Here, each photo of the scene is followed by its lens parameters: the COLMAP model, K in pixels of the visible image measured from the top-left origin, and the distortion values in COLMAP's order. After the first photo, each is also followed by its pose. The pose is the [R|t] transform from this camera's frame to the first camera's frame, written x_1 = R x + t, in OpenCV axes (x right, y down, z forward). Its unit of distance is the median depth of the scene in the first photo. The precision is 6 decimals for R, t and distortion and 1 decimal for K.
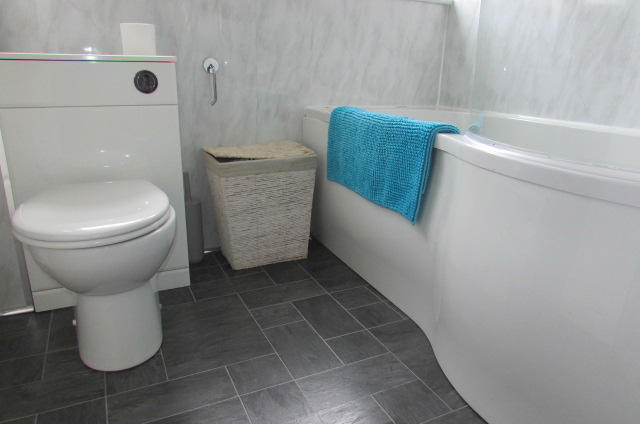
lens RADIAL K [[455.0, 0, 320.0], [0, 455.0, 212.0], [0, 0, 1]] dist [-0.032758, 0.008728]
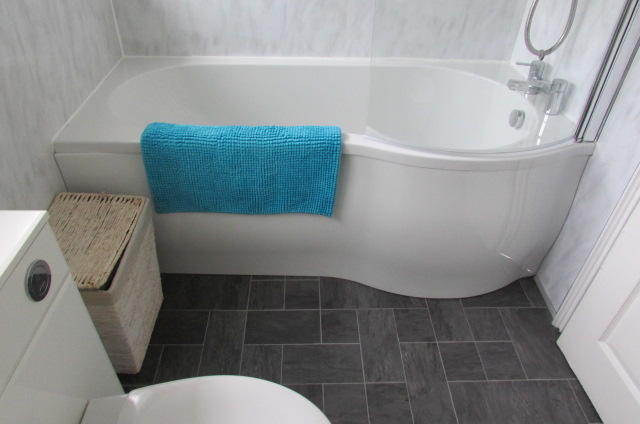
lens RADIAL K [[455.0, 0, 320.0], [0, 455.0, 212.0], [0, 0, 1]] dist [-0.032758, 0.008728]
pose [[0.411109, -0.570864, 0.710707, -0.516624], [0.260563, 0.820698, 0.508490, -0.479605], [-0.873554, -0.023861, 0.486142, 0.383835]]
